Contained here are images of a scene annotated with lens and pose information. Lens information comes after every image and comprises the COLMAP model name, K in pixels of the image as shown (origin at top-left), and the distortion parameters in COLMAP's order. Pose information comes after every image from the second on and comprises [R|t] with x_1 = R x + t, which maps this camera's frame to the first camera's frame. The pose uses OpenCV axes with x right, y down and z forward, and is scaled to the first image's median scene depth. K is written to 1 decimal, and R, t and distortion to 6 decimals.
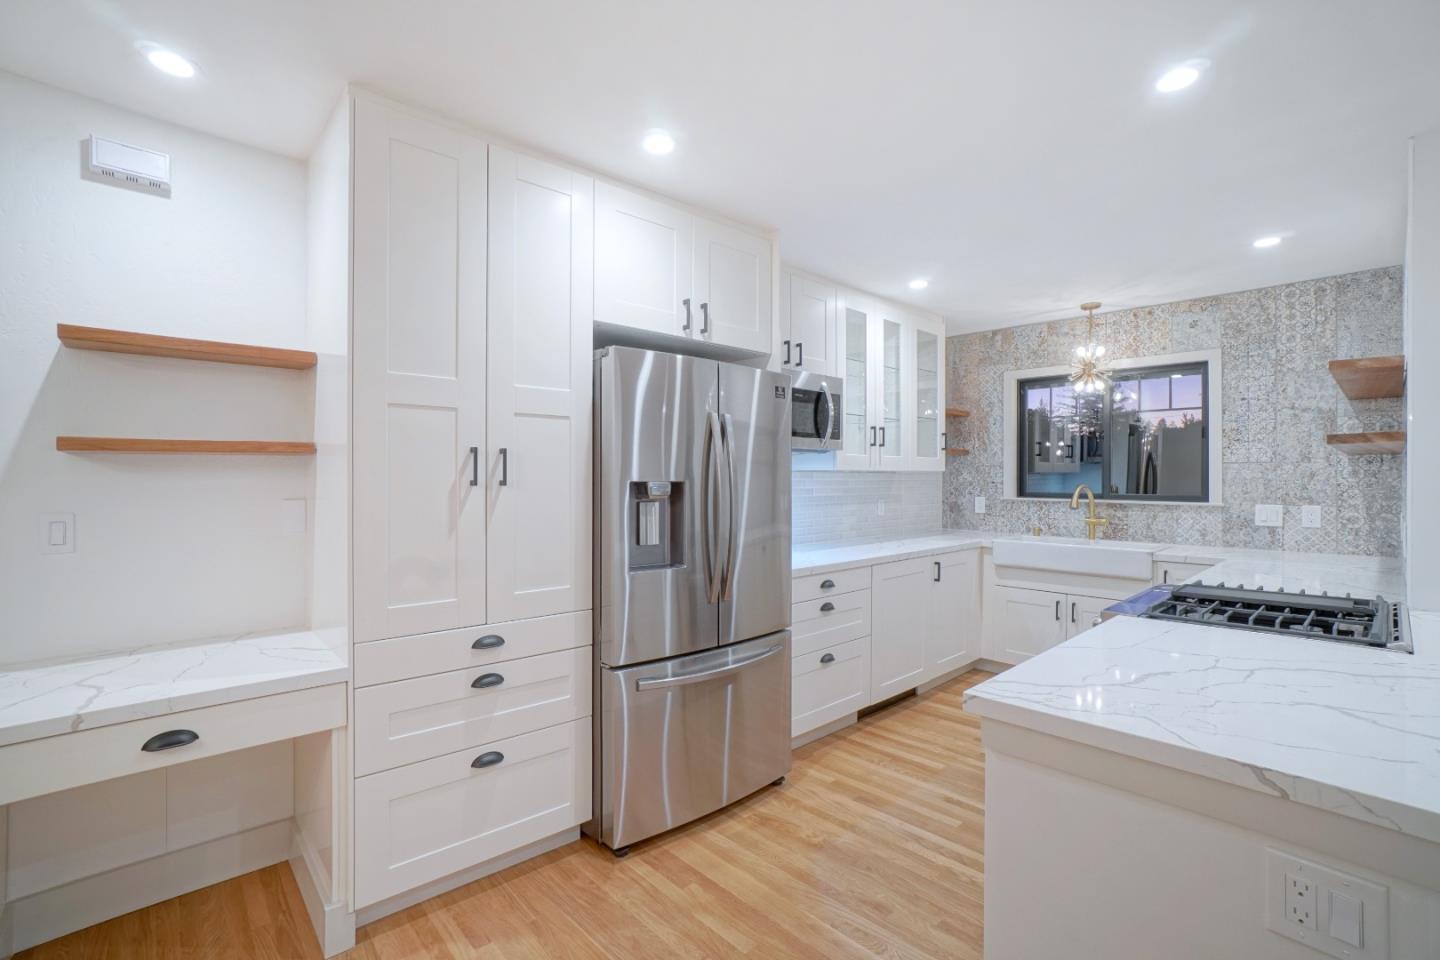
lens RADIAL K [[643.6, 0, 720.0], [0, 643.6, 477.0], [0, 0, 1]] dist [-0.032768, 0.003015]
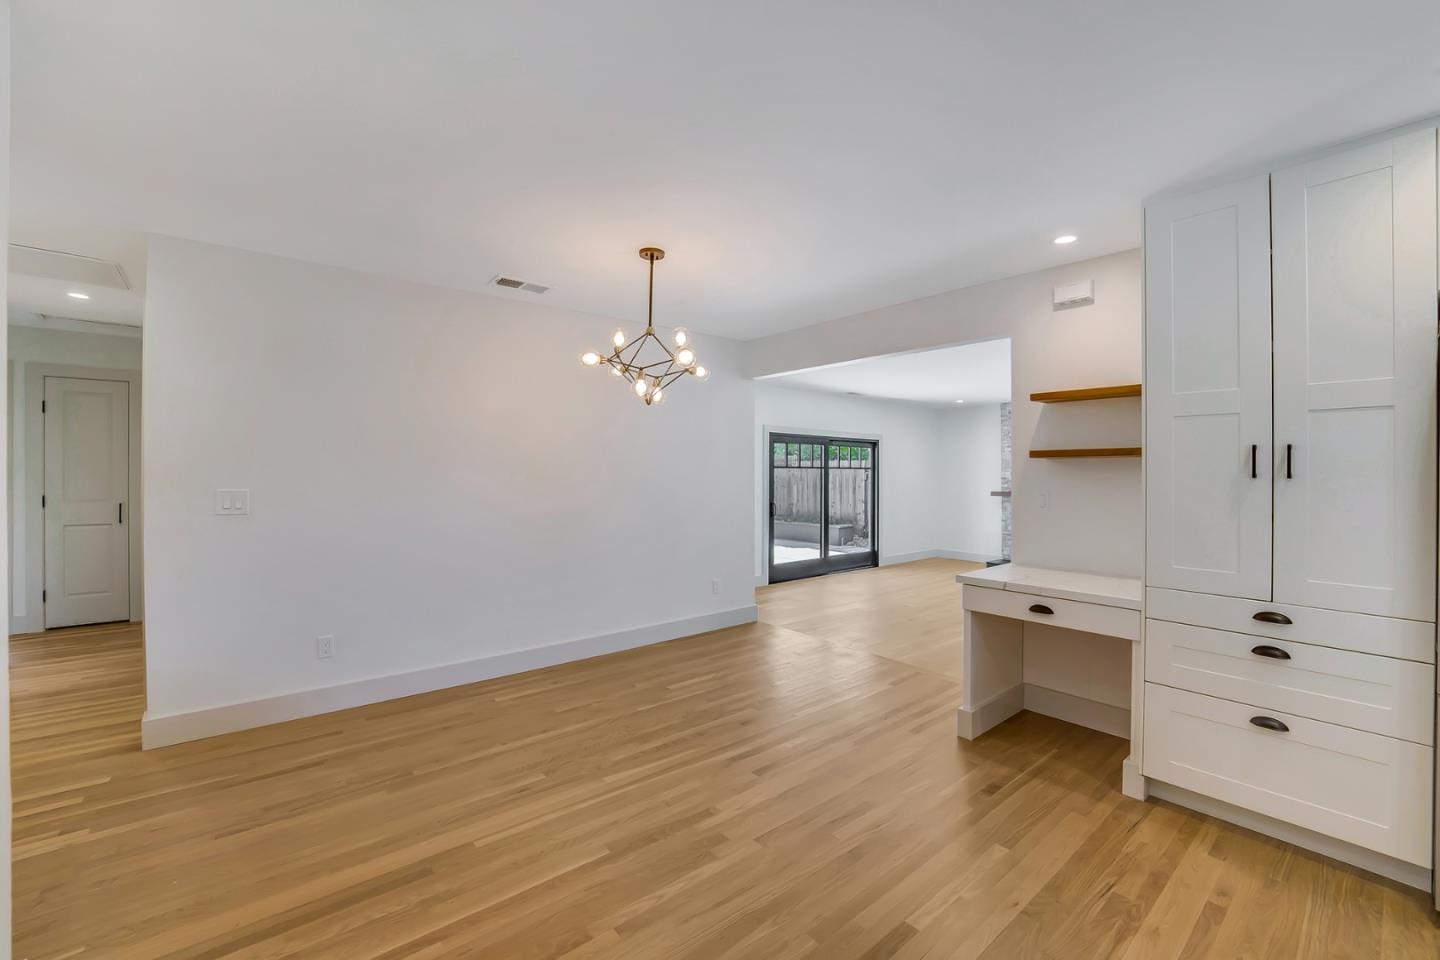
lens RADIAL K [[598.7, 0, 727.2], [0, 598.7, 471.7], [0, 0, 1]] dist [-0.008350, -0.002002]
pose [[-0.027863, -0.004619, -0.999601, 0.453087], [-0.013212, 0.999904, -0.004252, 0.011805], [0.999524, 0.013088, -0.027921, 0.046161]]
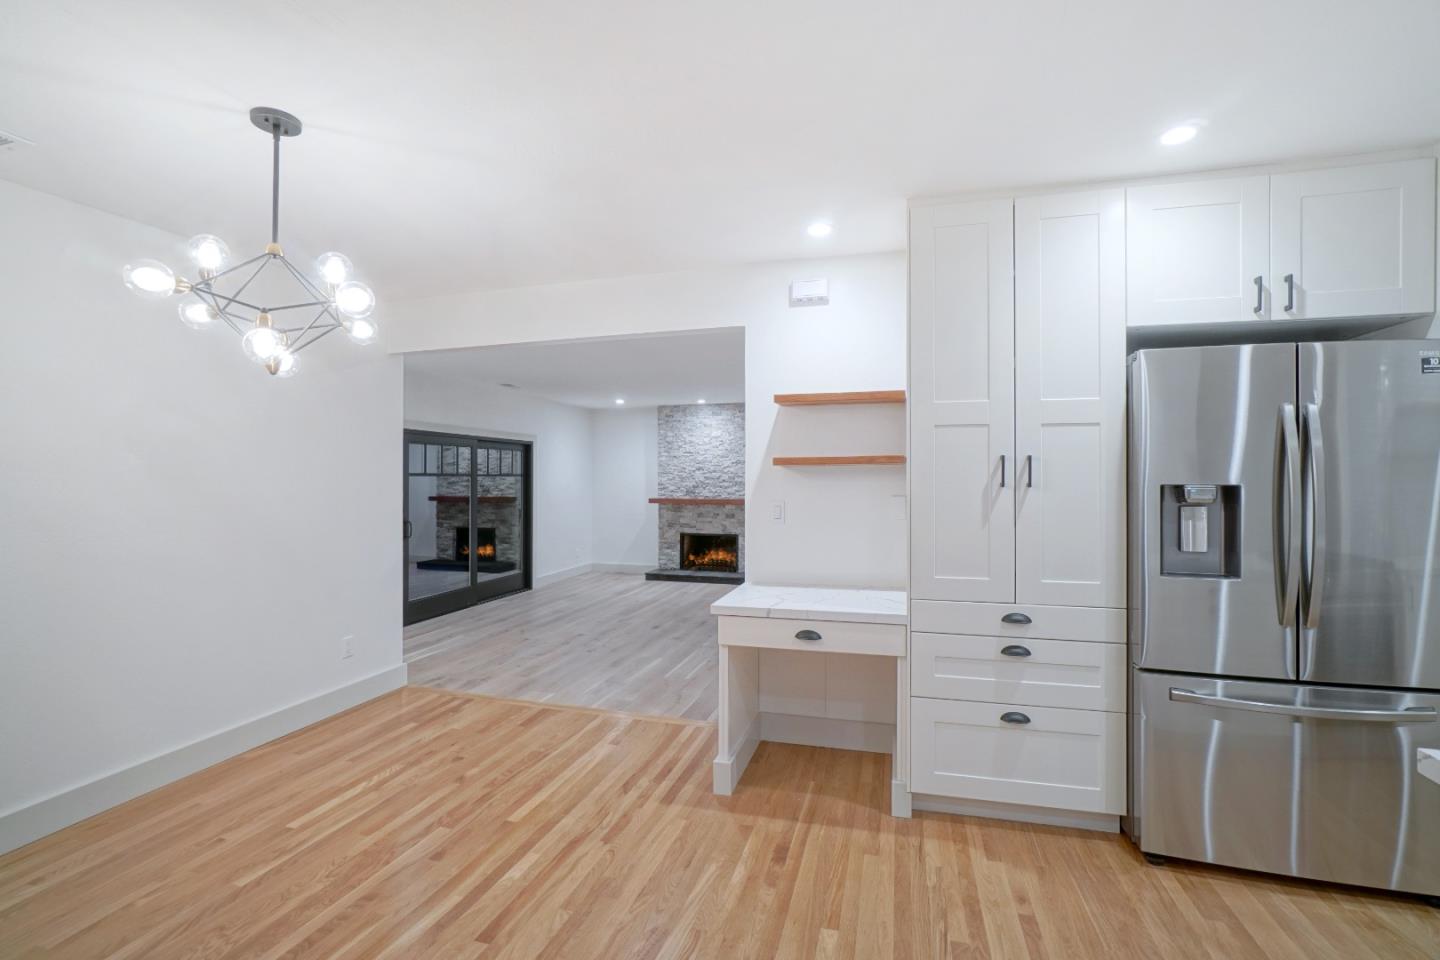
lens RADIAL K [[662.2, 0, 729.3], [0, 662.2, 481.9], [0, 0, 1]] dist [-0.034084, 0.001921]
pose [[0.532493, -0.000657, -0.846434, 0.249976], [0.000866, 1.000000, -0.000232, 0.002028], [0.846434, -0.000610, 0.532493, -0.065858]]
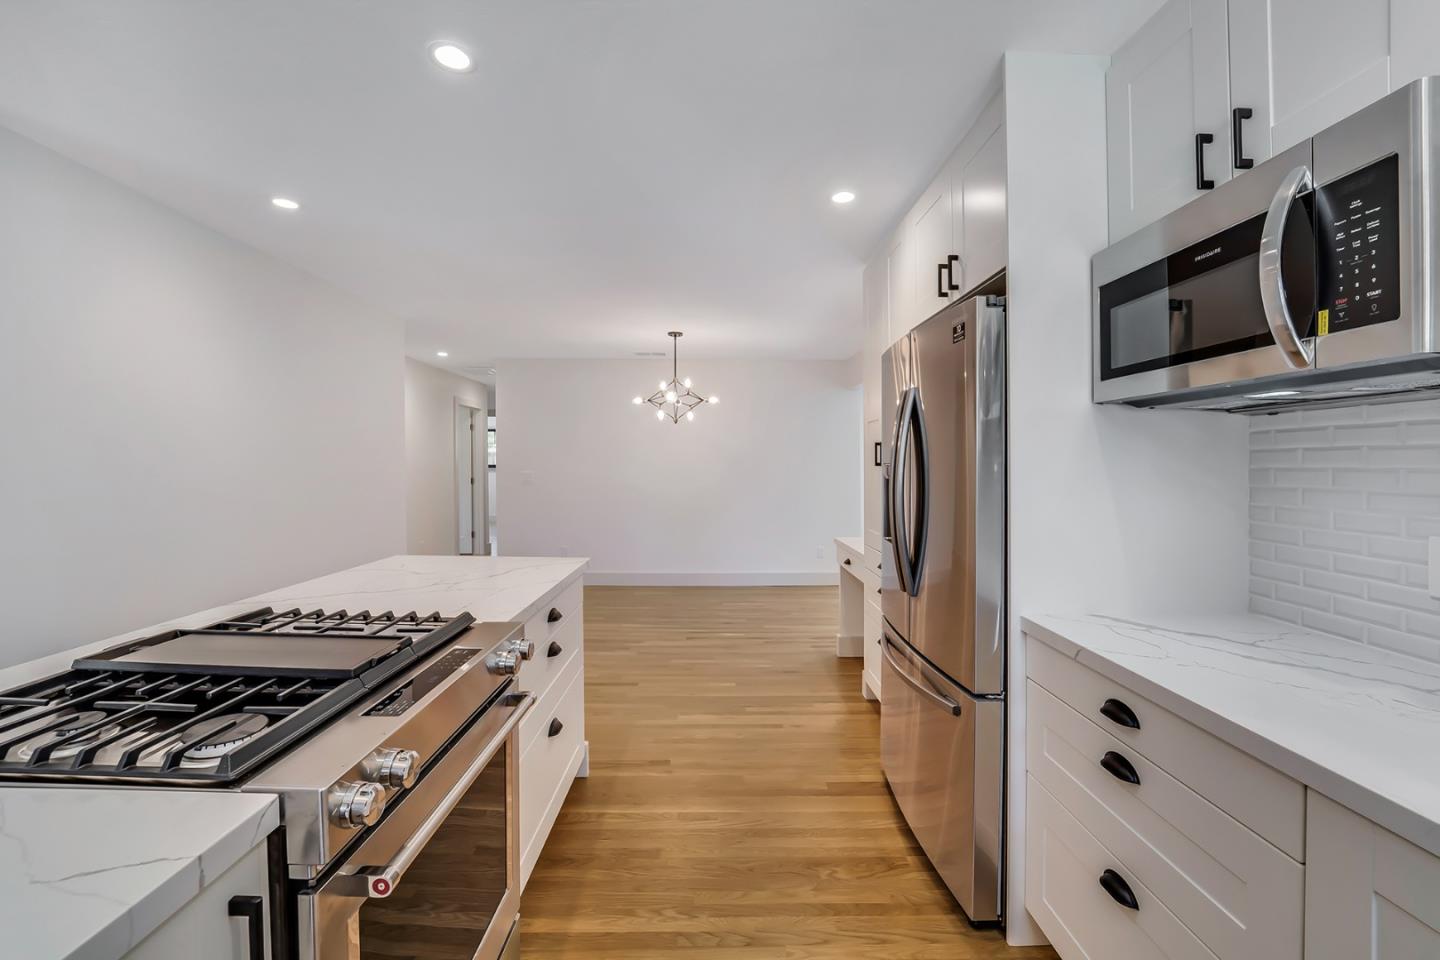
lens RADIAL K [[598.7, 0, 714.8], [0, 598.7, 465.6], [0, 0, 1]] dist [-0.008350, -0.002002]
pose [[-0.664707, 0.005037, -0.747087, 0.662608], [-0.001925, 0.999962, 0.008455, -0.000944], [0.747102, 0.007058, -0.664672, 1.091295]]
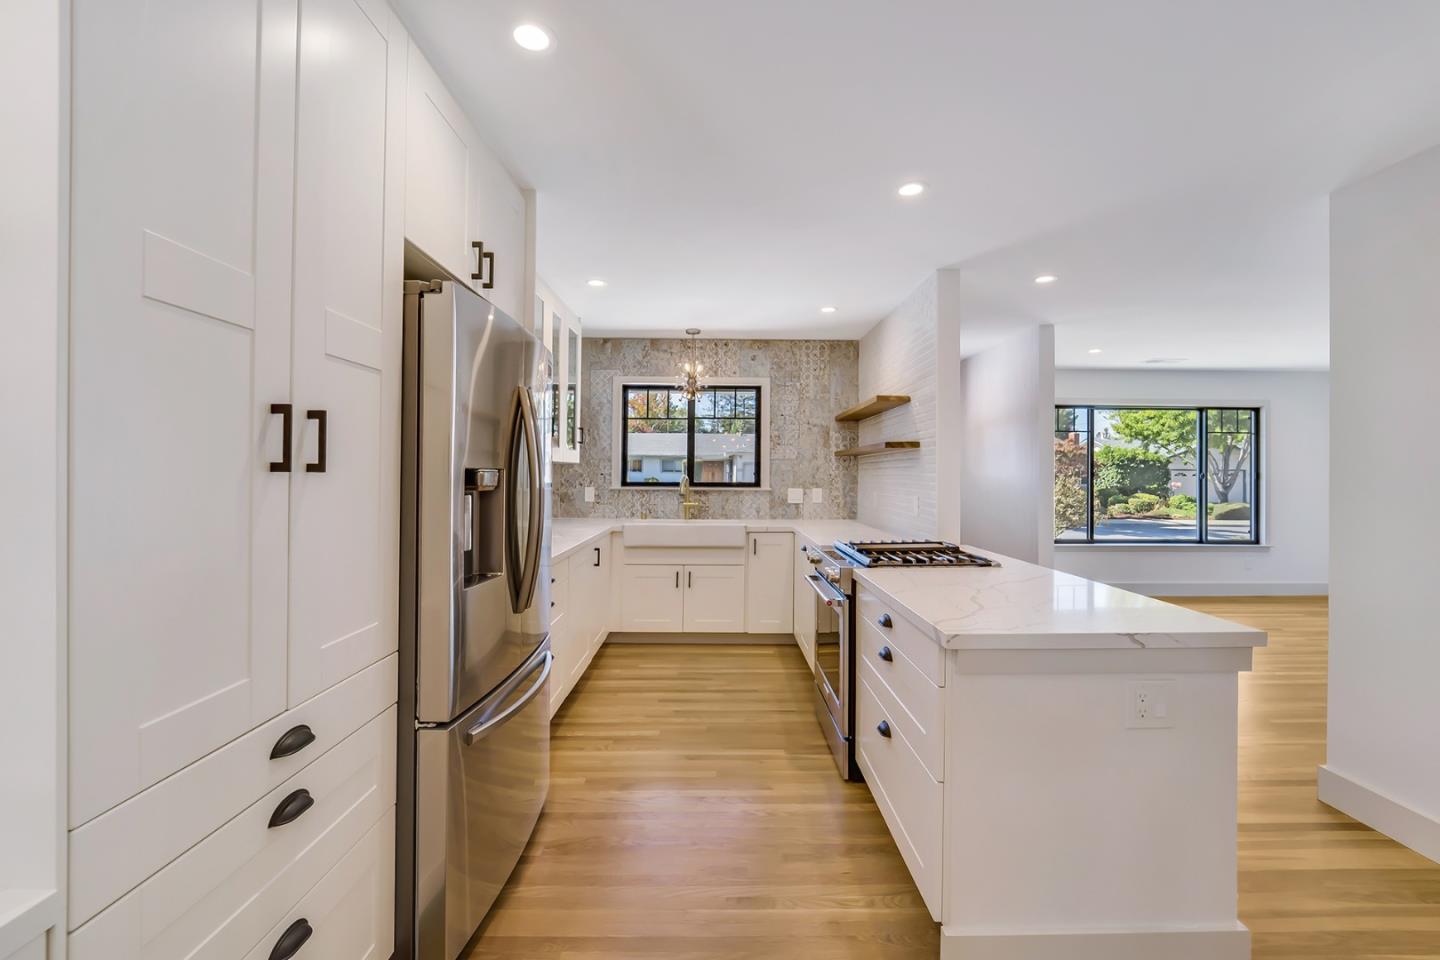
lens RADIAL K [[598.7, 0, 717.2], [0, 598.7, 475.5], [0, 0, 1]] dist [-0.008350, -0.002002]
pose [[0.671532, -0.001935, 0.740973, -0.324213], [-0.002631, 0.999984, 0.004996, 0.007890], [-0.740971, -0.005304, 0.671516, 0.225155]]
